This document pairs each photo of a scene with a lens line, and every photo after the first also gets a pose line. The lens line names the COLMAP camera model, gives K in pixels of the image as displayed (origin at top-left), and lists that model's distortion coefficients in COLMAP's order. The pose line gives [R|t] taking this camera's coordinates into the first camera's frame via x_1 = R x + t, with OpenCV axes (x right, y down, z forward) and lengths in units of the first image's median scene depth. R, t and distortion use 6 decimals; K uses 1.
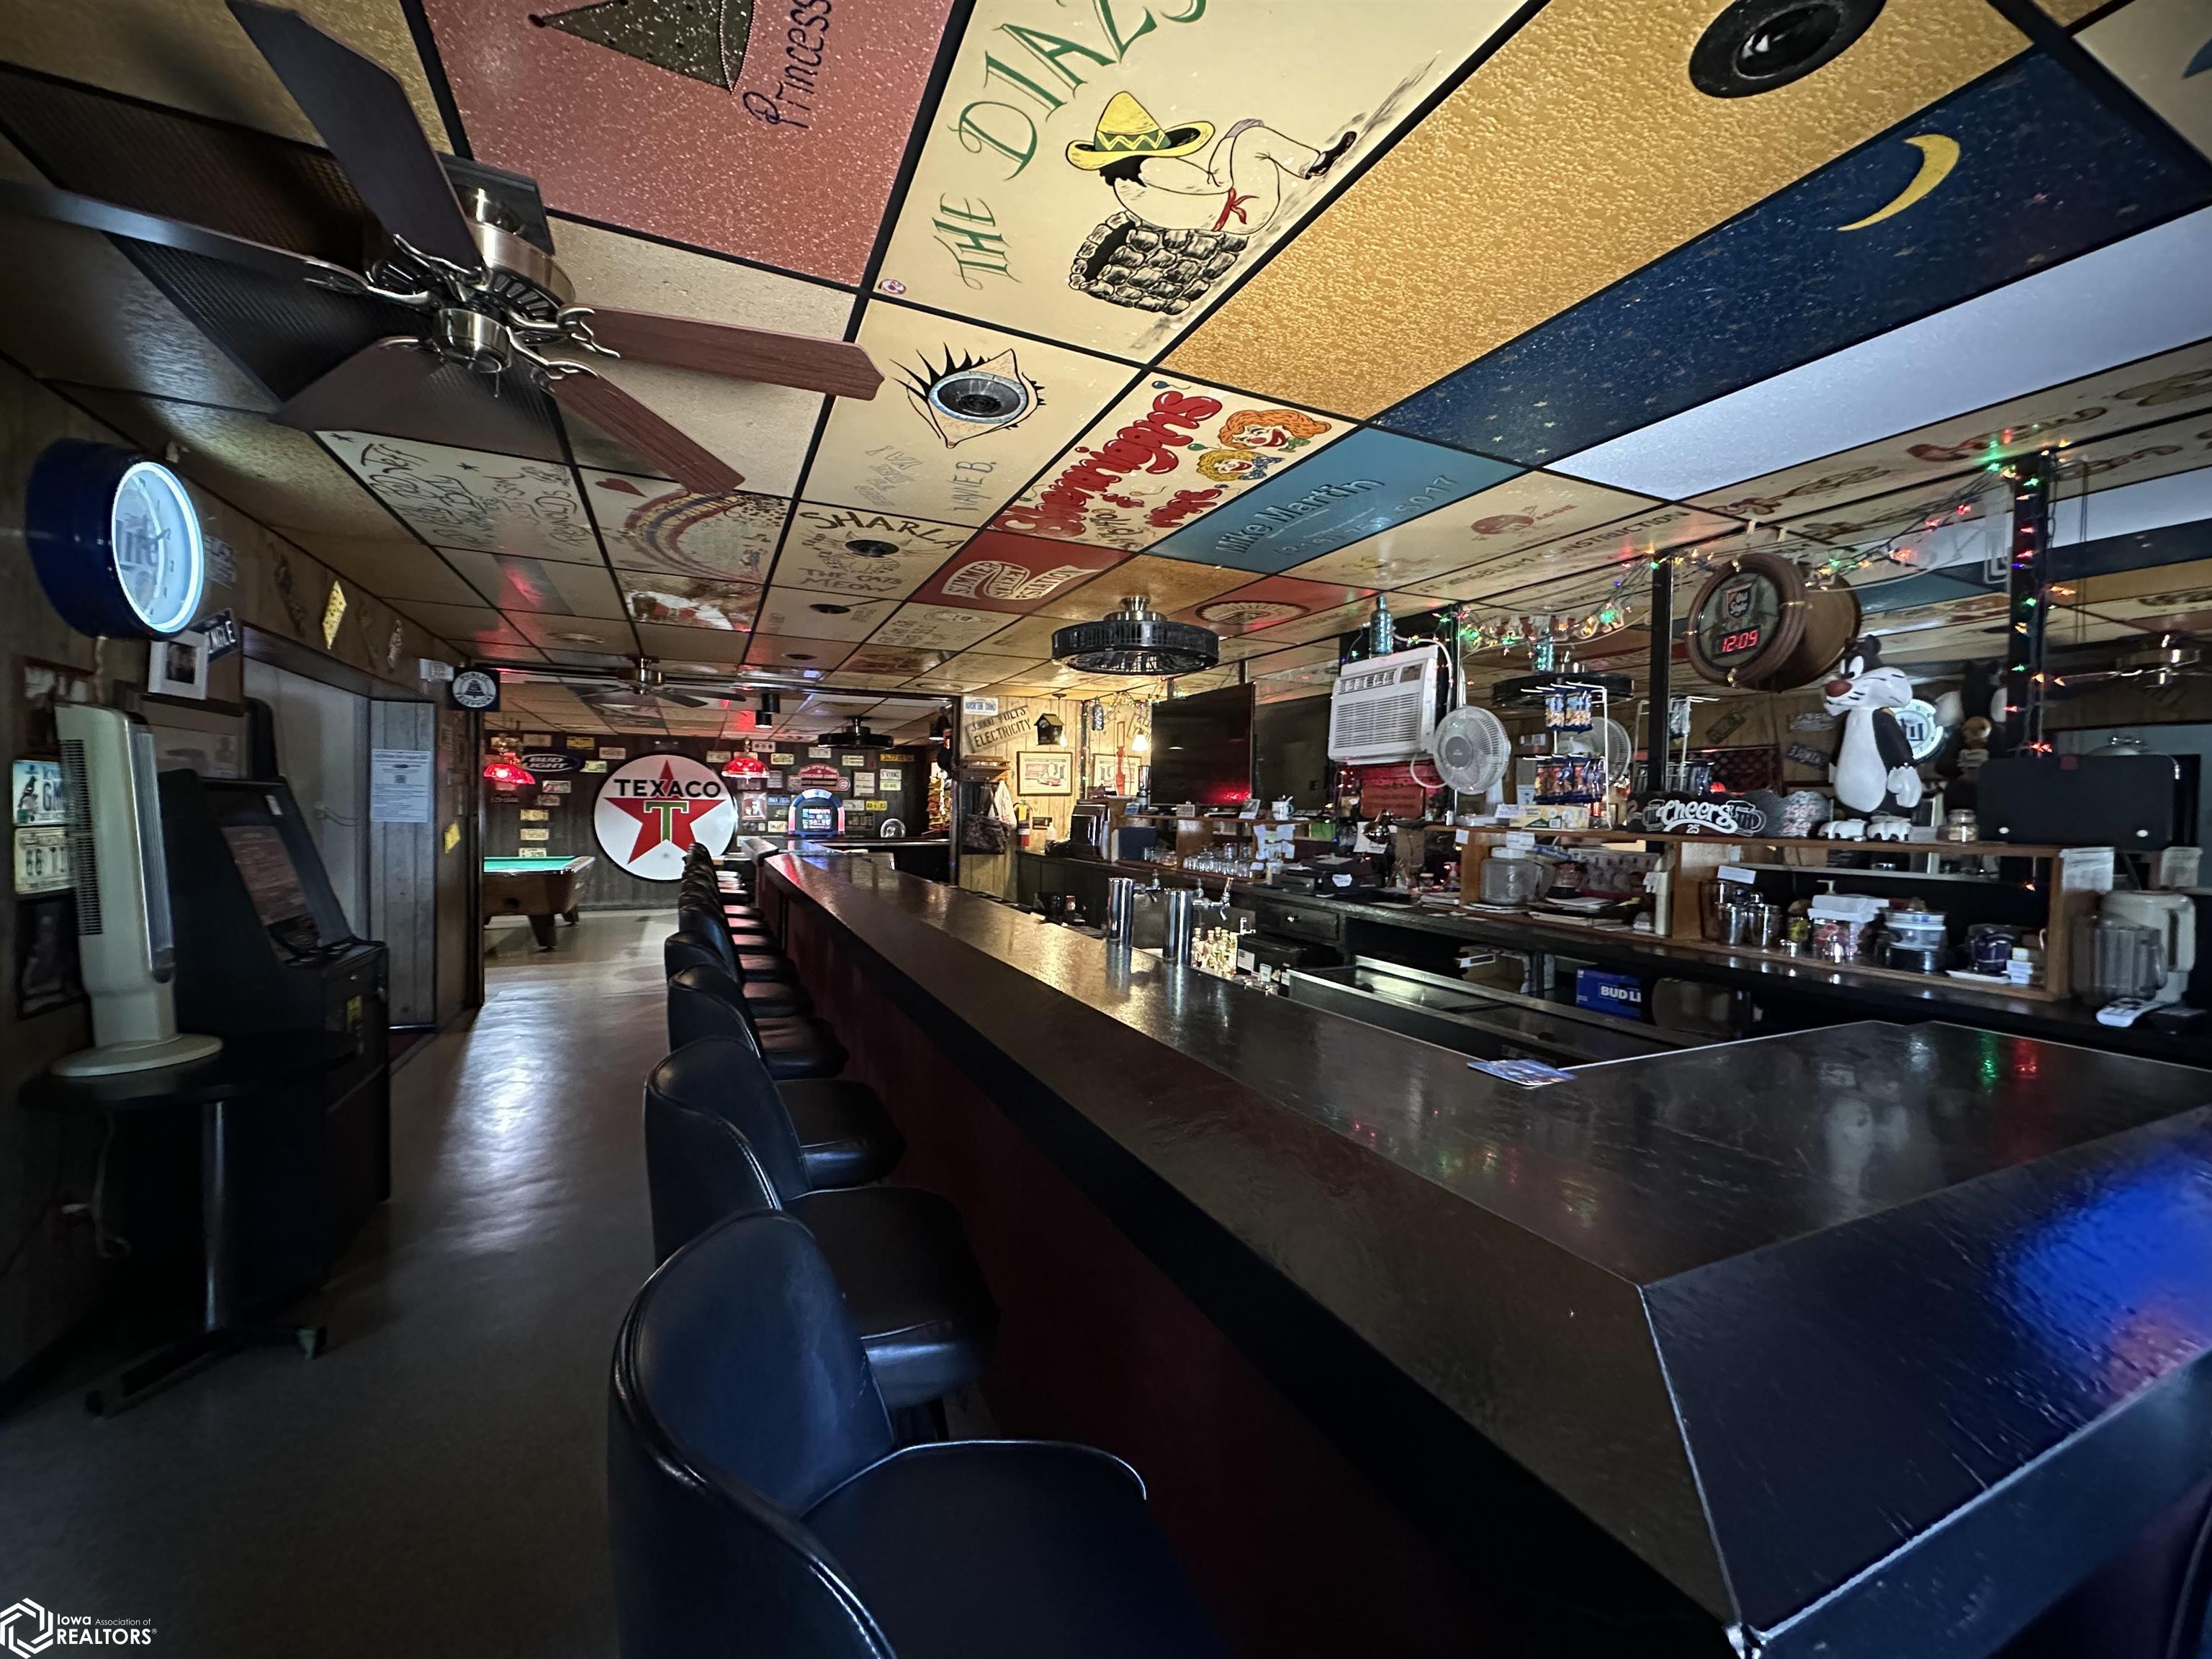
lens RADIAL K [[886.8, 0, 1111.4], [0, 886.8, 826.1], [0, 0, 1]] dist [-0.000504, 0.000043]
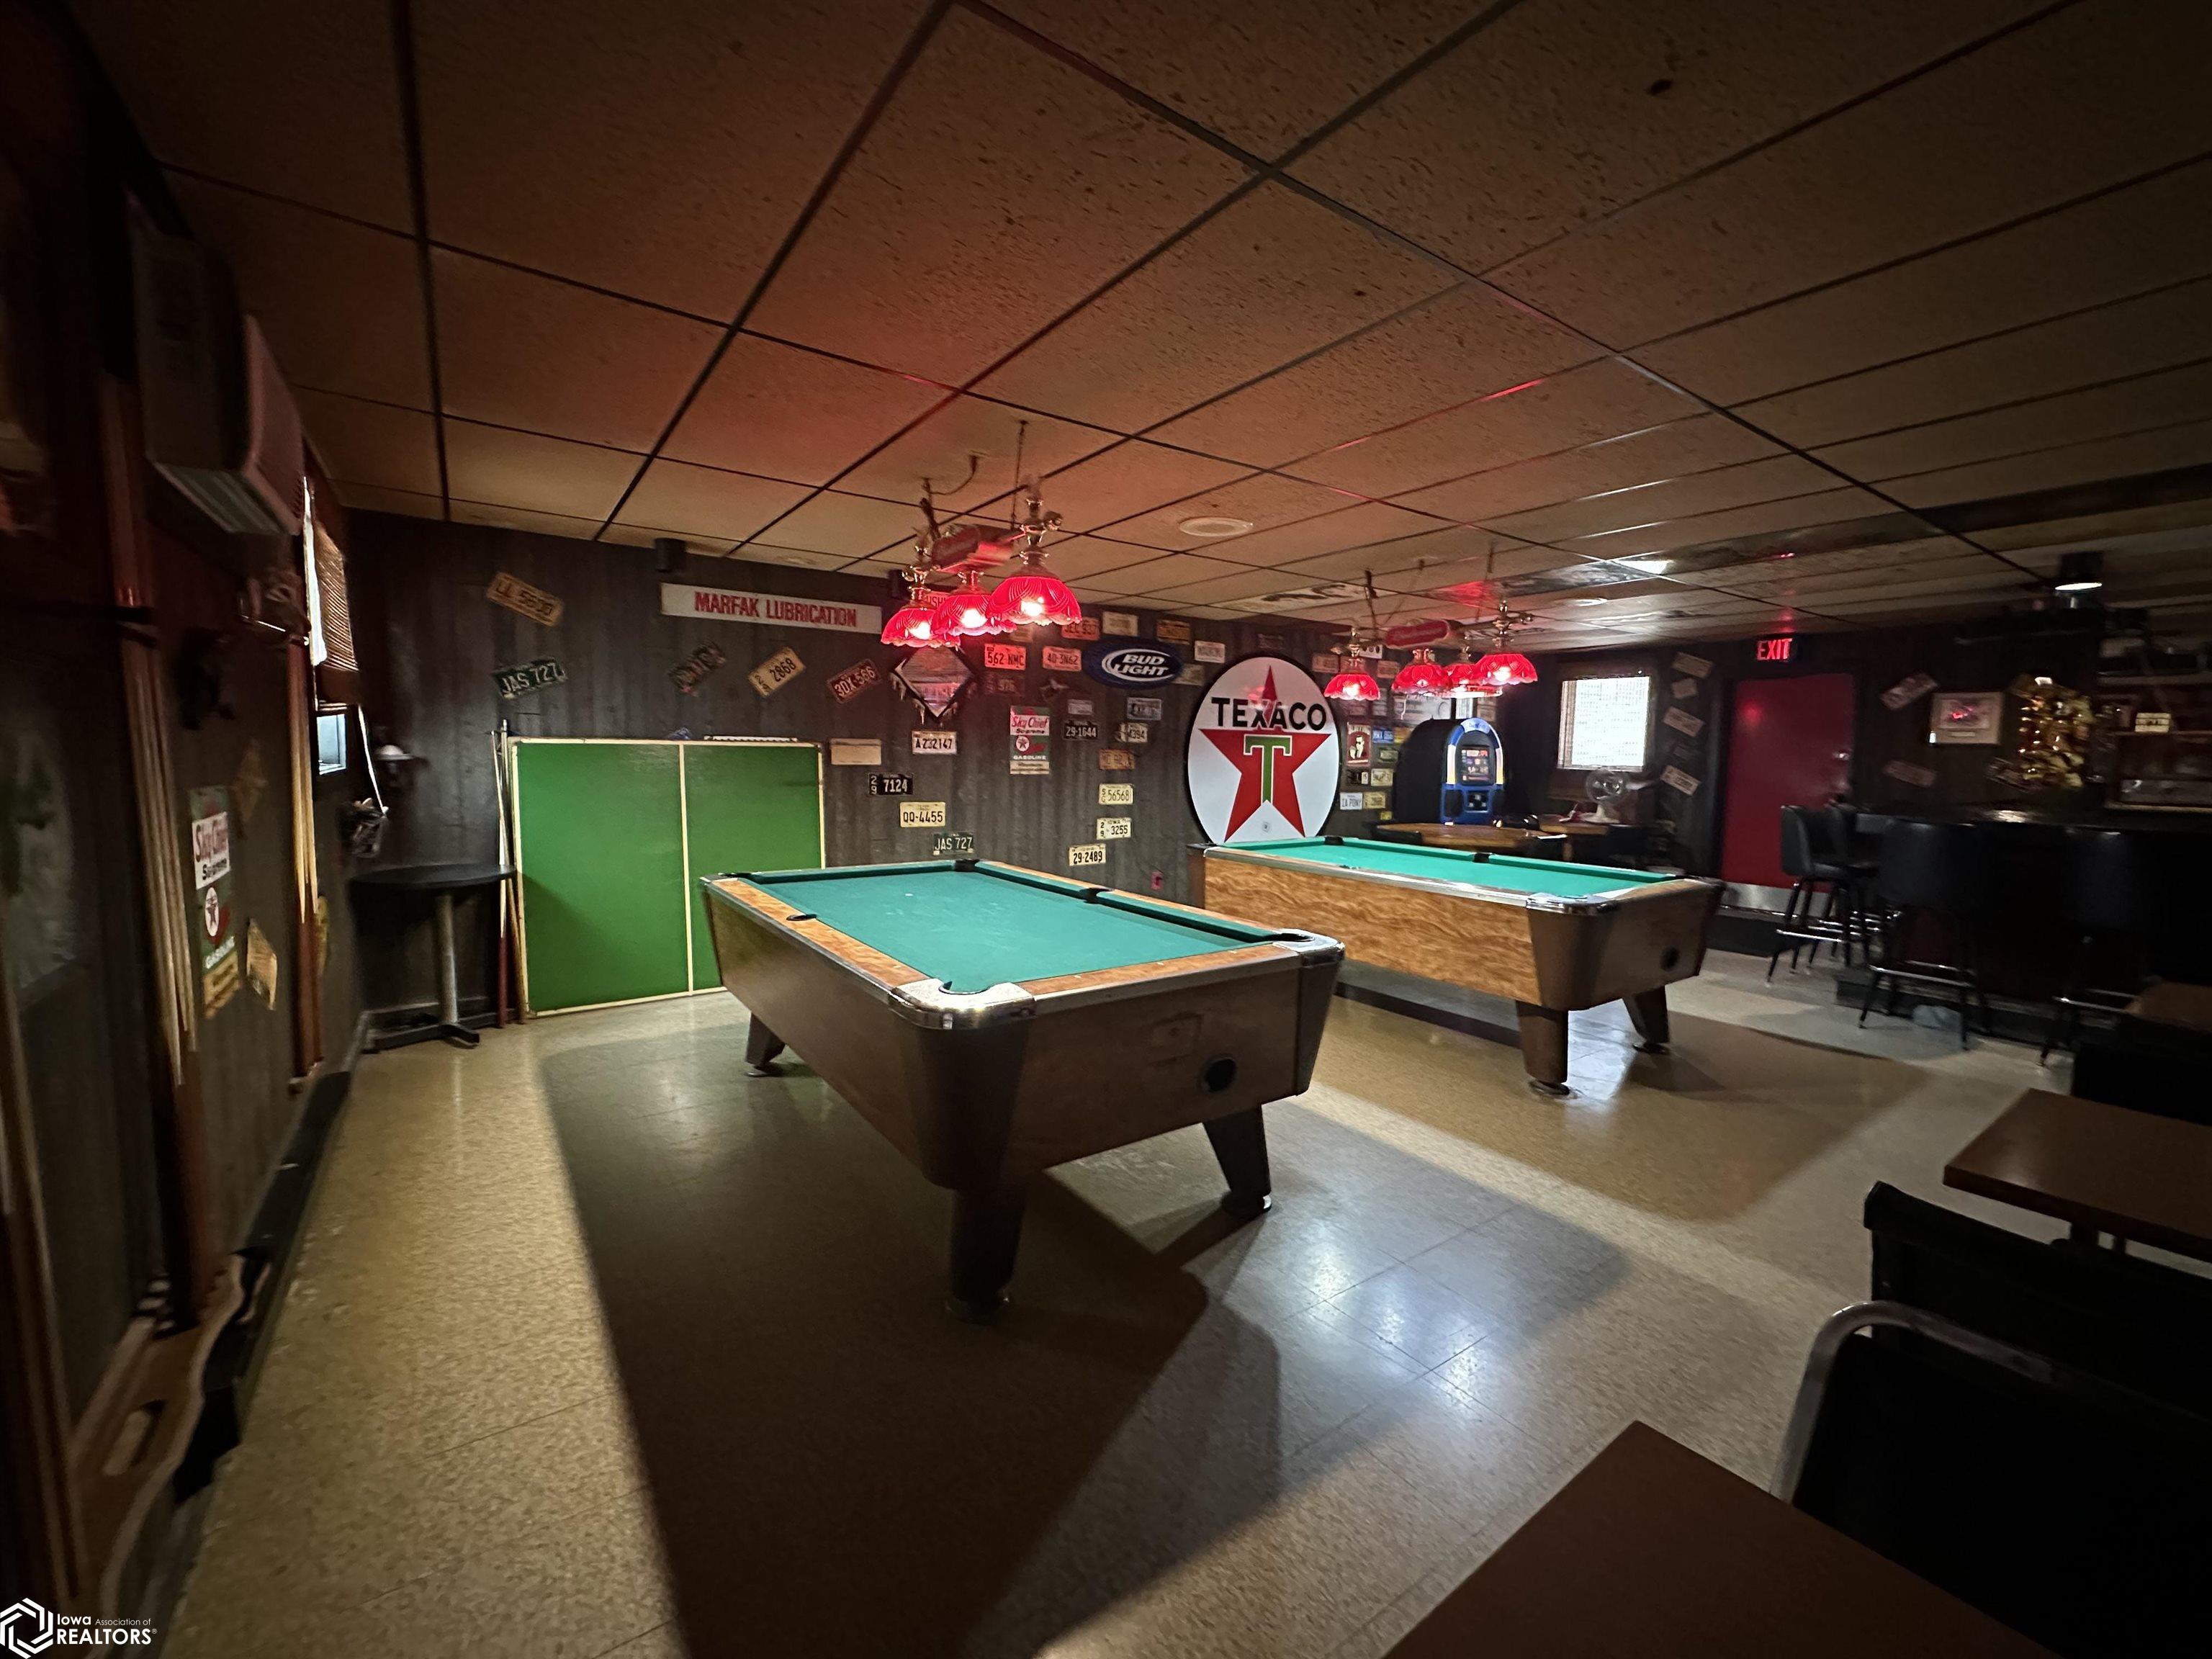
lens RADIAL K [[886.8, 0, 1102.8], [0, 886.8, 831.7], [0, 0, 1]] dist [-0.000504, 0.000043]
pose [[0.986275, -0.006419, 0.164988, -0.717116], [-0.007896, 0.996267, 0.085962, -0.014493], [-0.164924, -0.086085, 0.982542, 0.428924]]
